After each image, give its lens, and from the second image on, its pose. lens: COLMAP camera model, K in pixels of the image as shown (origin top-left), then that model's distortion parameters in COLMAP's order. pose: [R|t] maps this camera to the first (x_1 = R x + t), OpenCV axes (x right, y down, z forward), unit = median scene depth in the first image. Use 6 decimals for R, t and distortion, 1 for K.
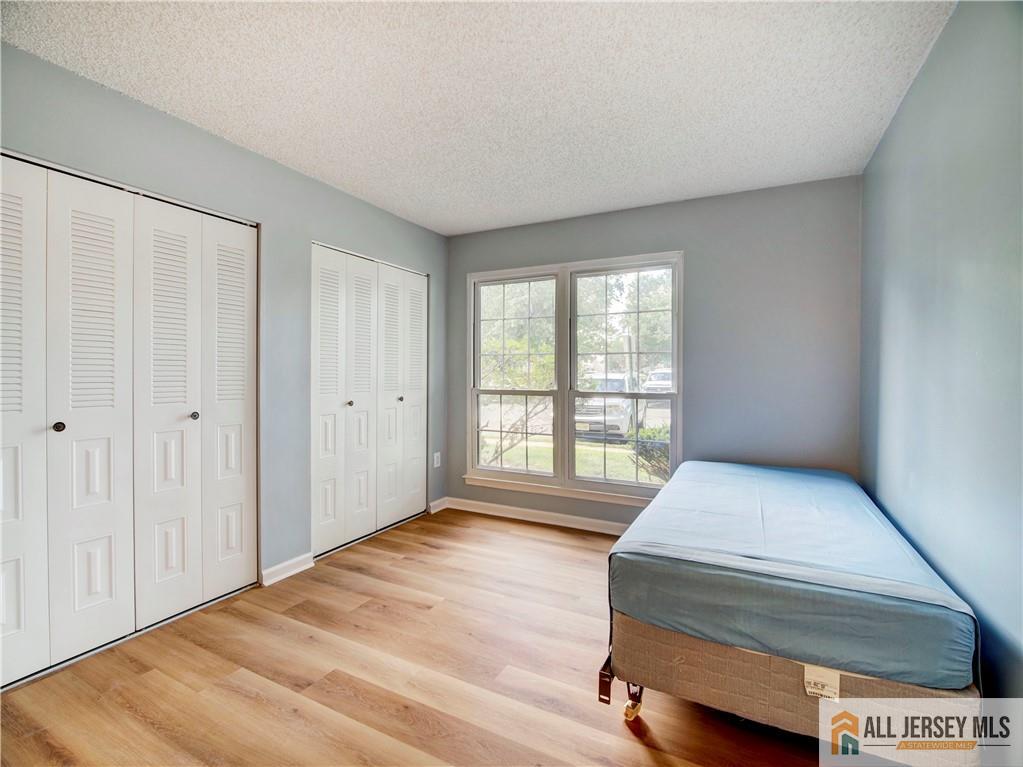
lens RADIAL K [[475.8, 0, 511.5], [0, 475.8, 383.5], [0, 0, 1]] dist [-0.017691, -0.000705]
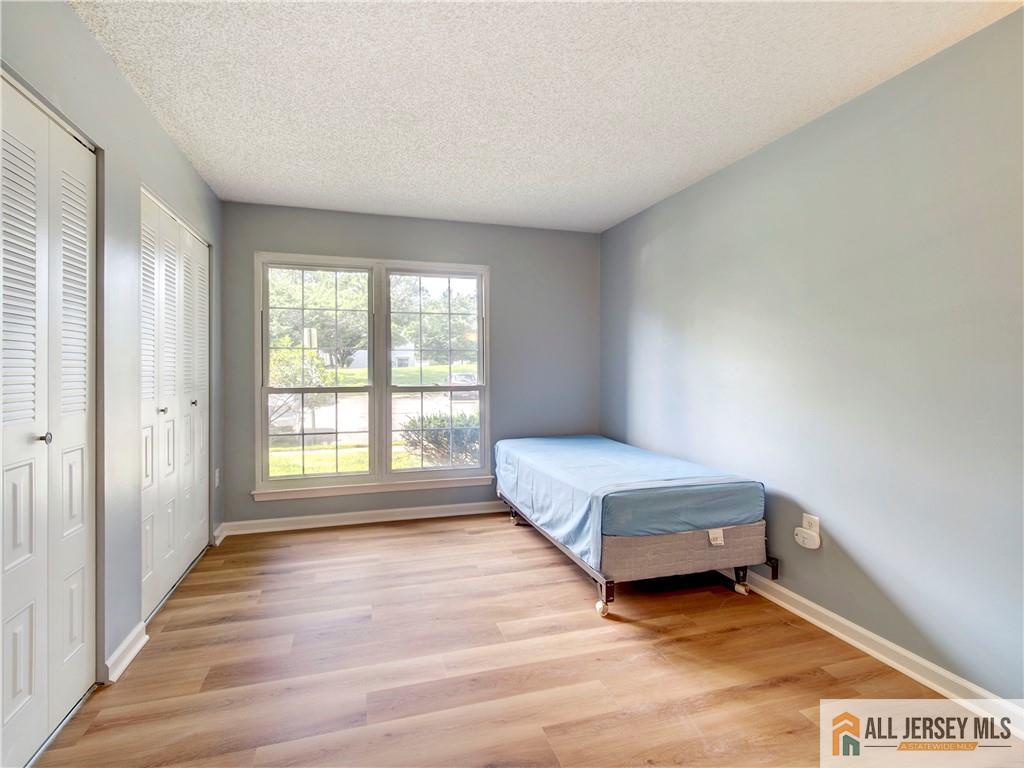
lens RADIAL K [[507.5, 0, 503.8], [0, 507.5, 380.0], [0, 0, 1]] dist [0.004130, -0.005980]
pose [[0.712645, -0.020157, 0.701235, -0.536310], [0.019340, 0.999772, 0.009084, -0.002852], [-0.701258, 0.007088, 0.712873, 0.067911]]
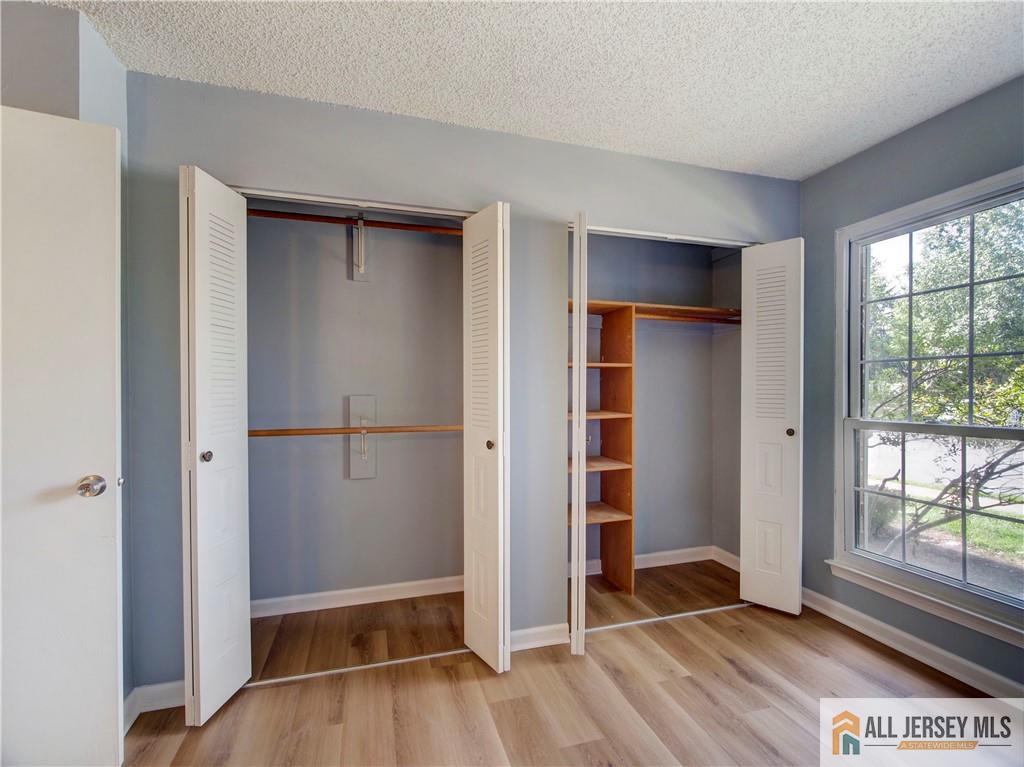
lens RADIAL K [[474.7, 0, 515.8], [0, 474.7, 397.3], [0, 0, 1]] dist [-0.003936, -0.000546]
pose [[0.697094, 0.003359, -0.716971, 0.073968], [-0.012249, 0.999899, -0.007225, -0.009528], [0.716875, 0.013818, 0.697065, 0.368378]]
